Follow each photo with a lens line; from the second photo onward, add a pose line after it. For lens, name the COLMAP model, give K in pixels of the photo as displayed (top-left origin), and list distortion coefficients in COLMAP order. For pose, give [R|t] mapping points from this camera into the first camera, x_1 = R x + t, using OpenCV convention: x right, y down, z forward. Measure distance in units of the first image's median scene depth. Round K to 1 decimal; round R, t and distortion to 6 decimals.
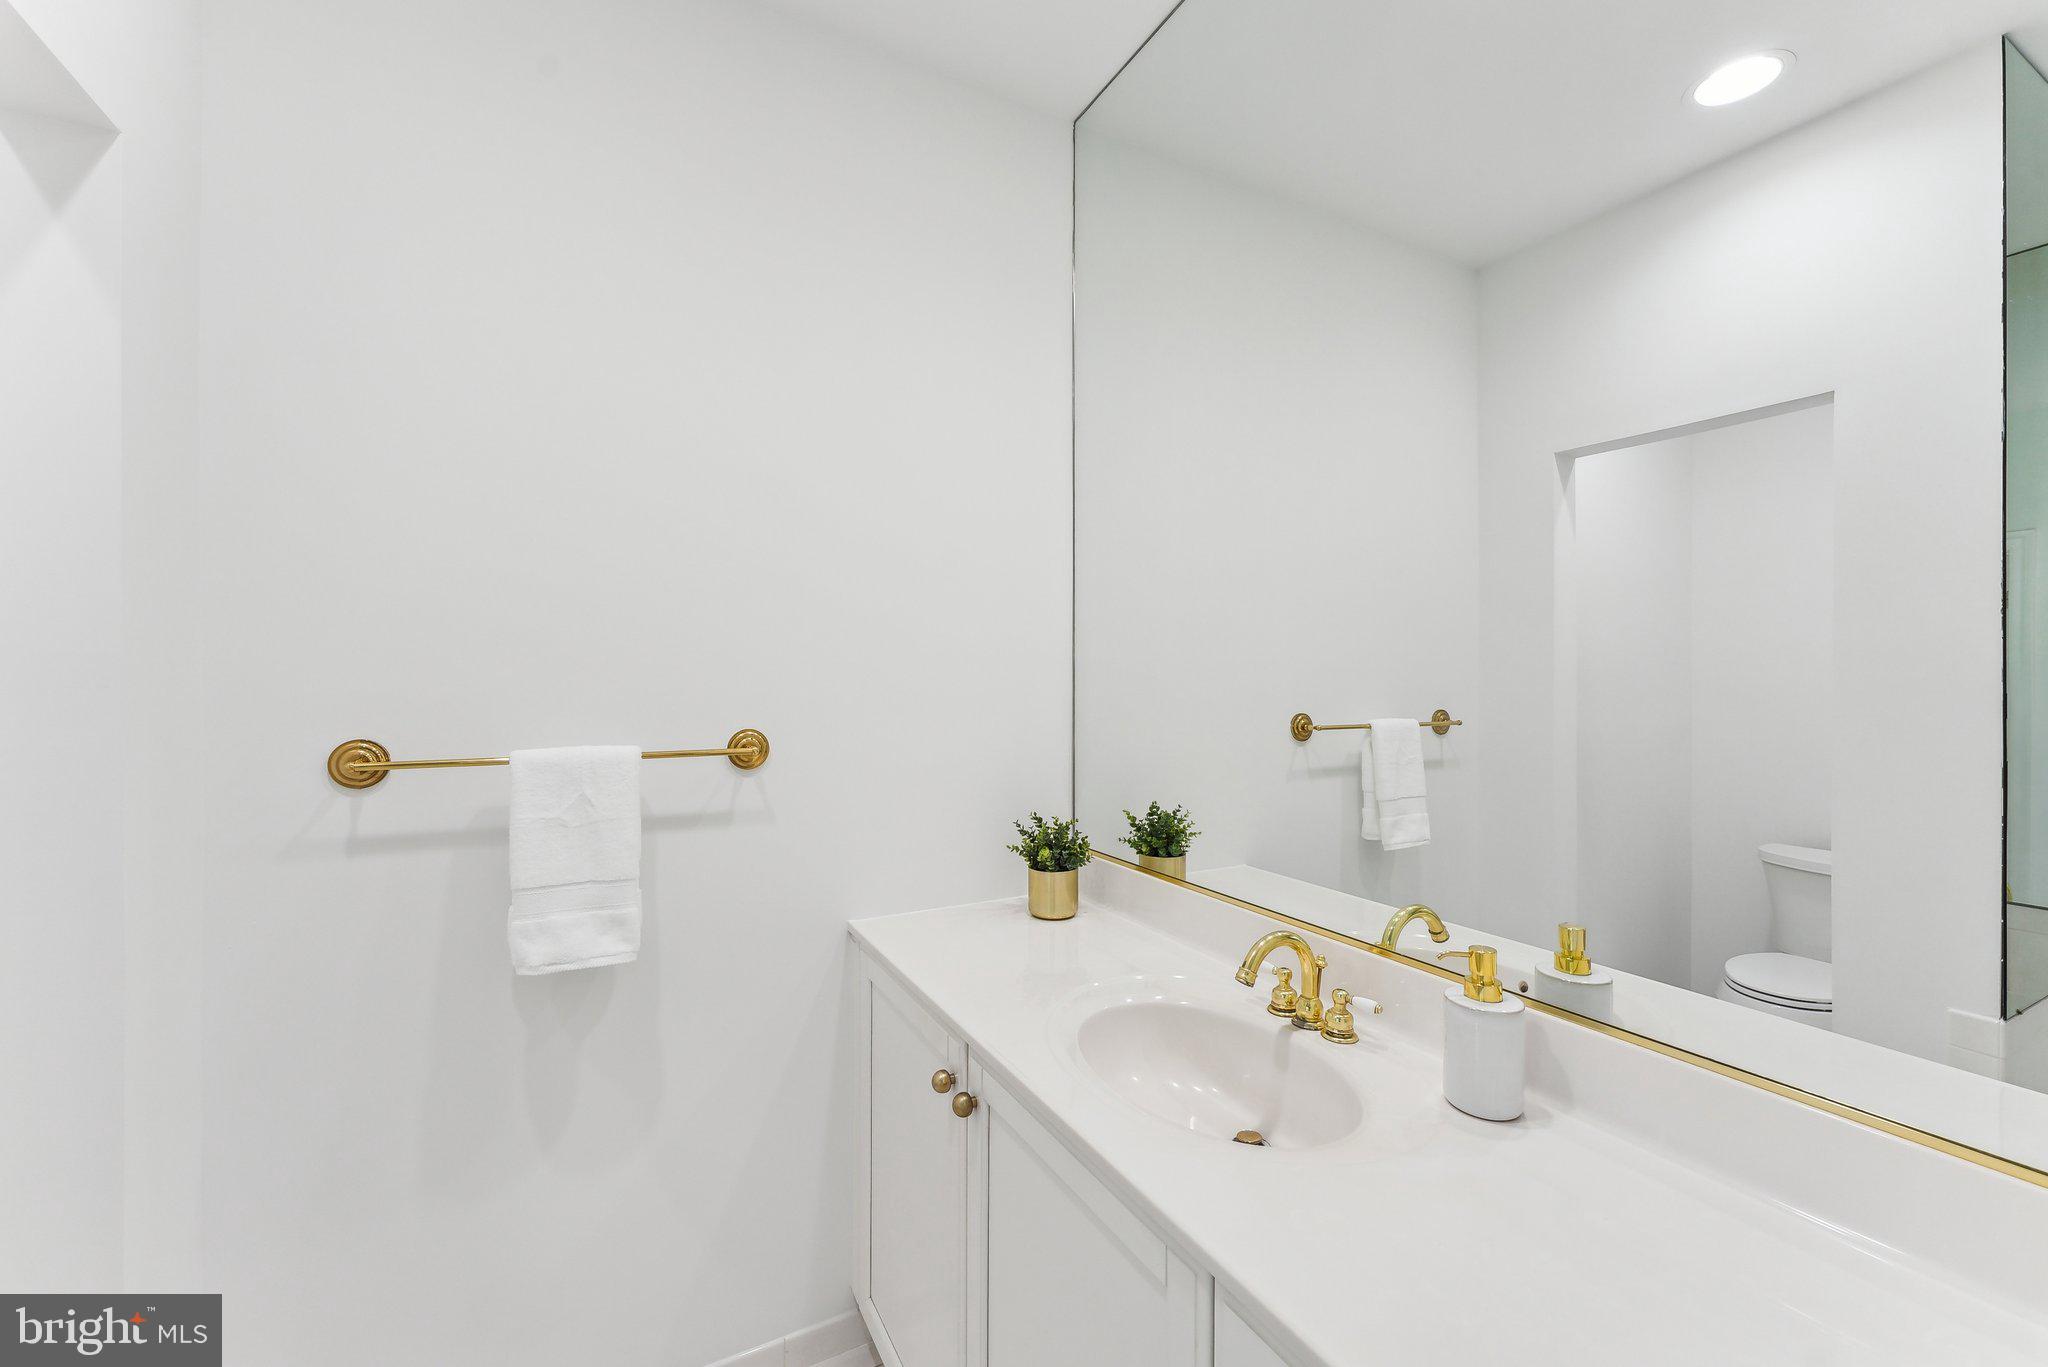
lens RADIAL K [[838.0, 0, 1019.3], [0, 838.0, 669.6], [0, 0, 1]] dist [0.004389, 0.000129]
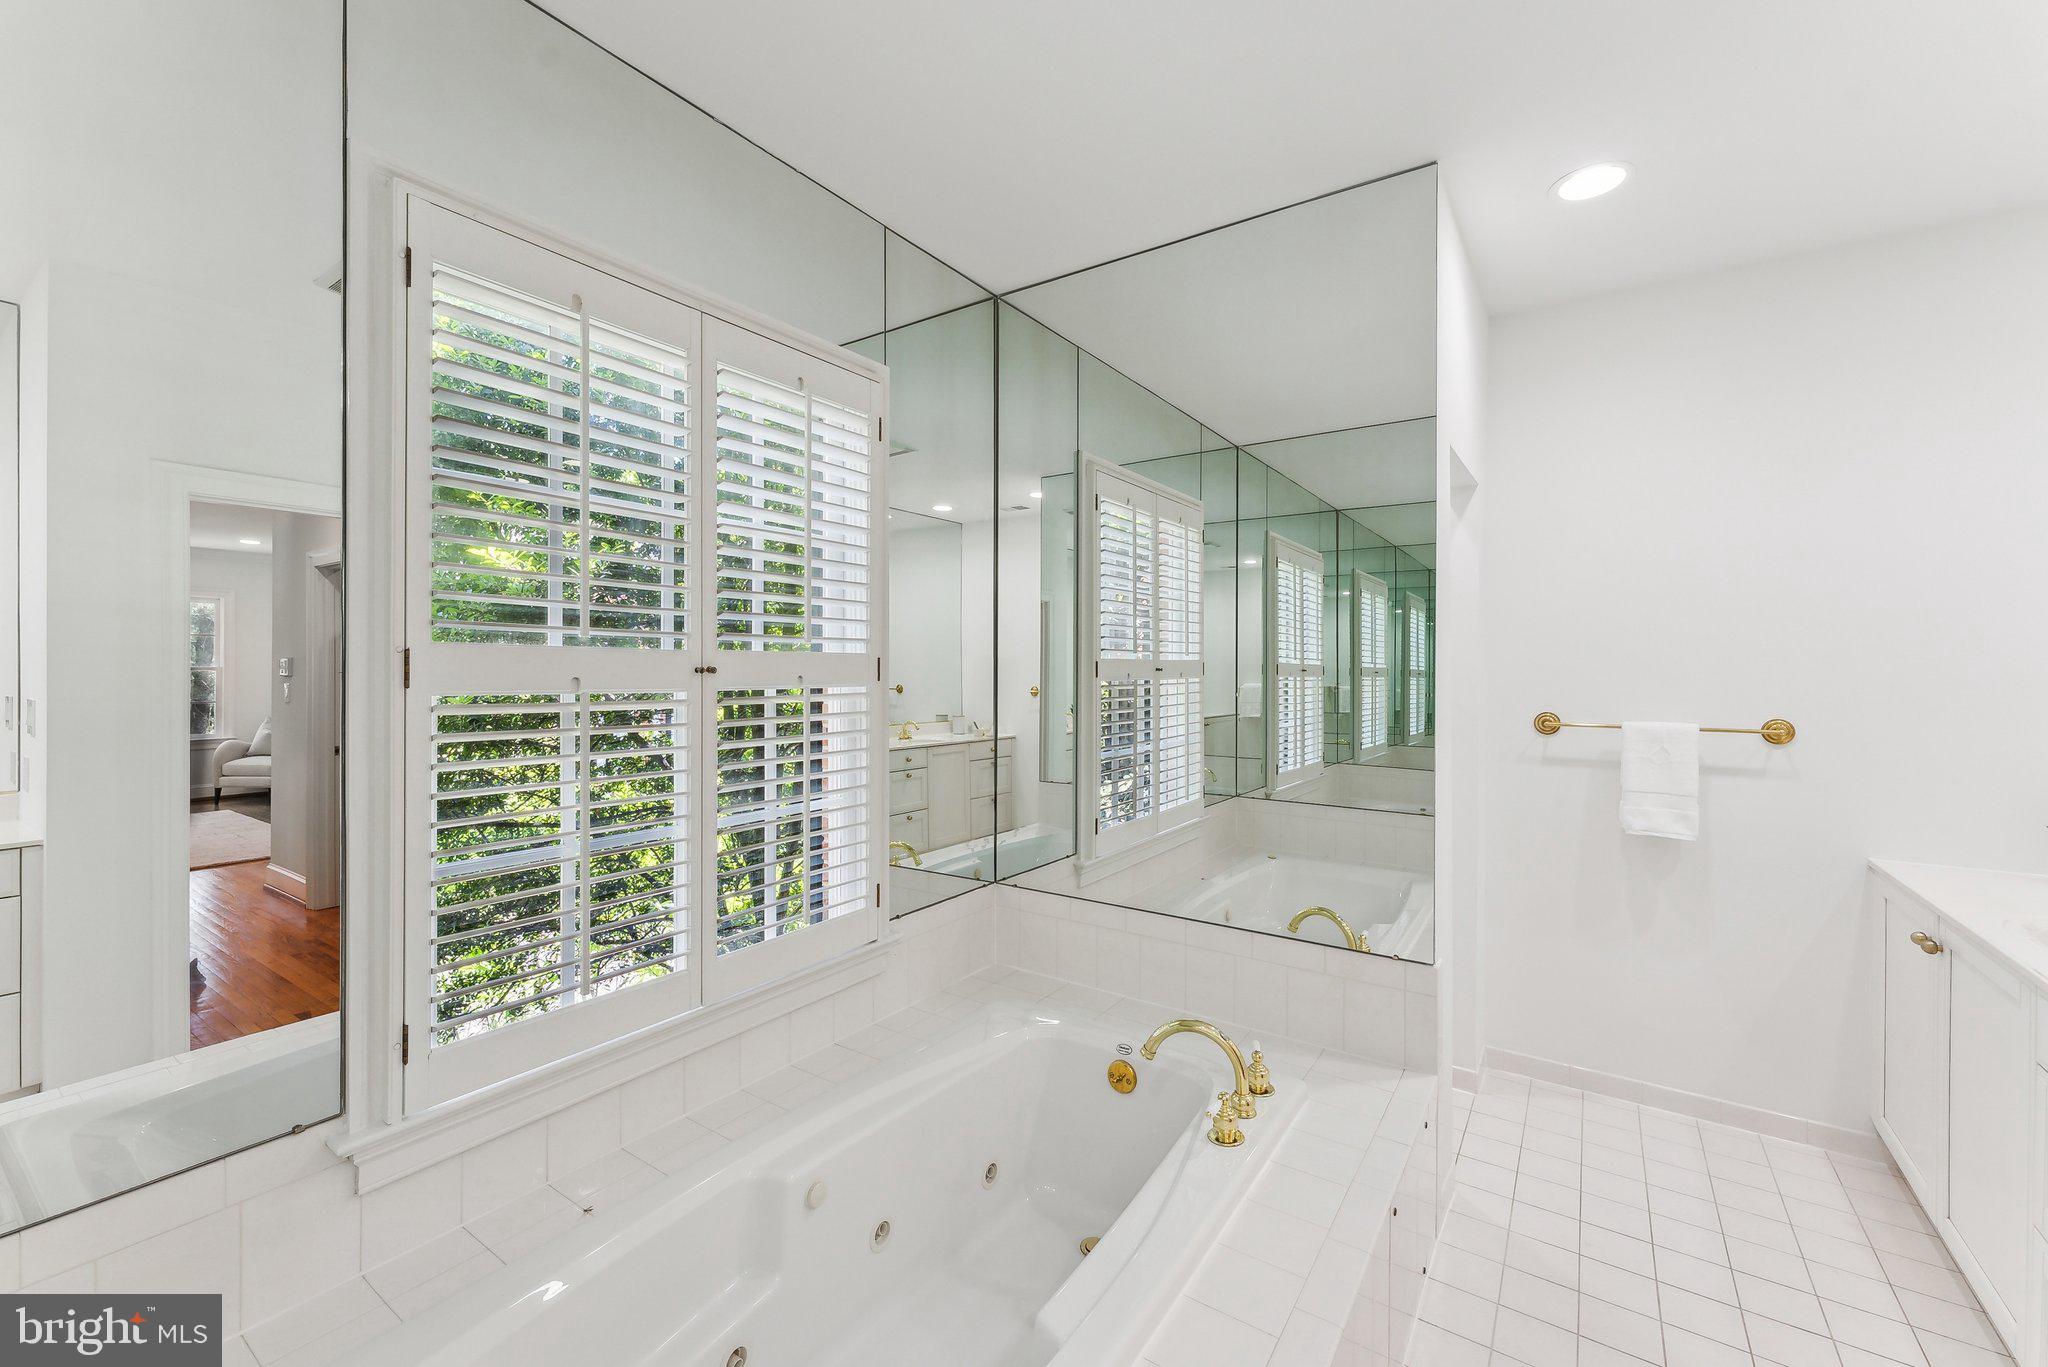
lens RADIAL K [[838.0, 0, 1020.0], [0, 838.0, 671.0], [0, 0, 1]] dist [0.004389, 0.000129]
pose [[0.457748, 0.000737, -0.889081, 0.489380], [-0.004059, 0.999991, -0.001261, -0.014365], [0.889072, 0.004186, 0.457747, -1.131711]]
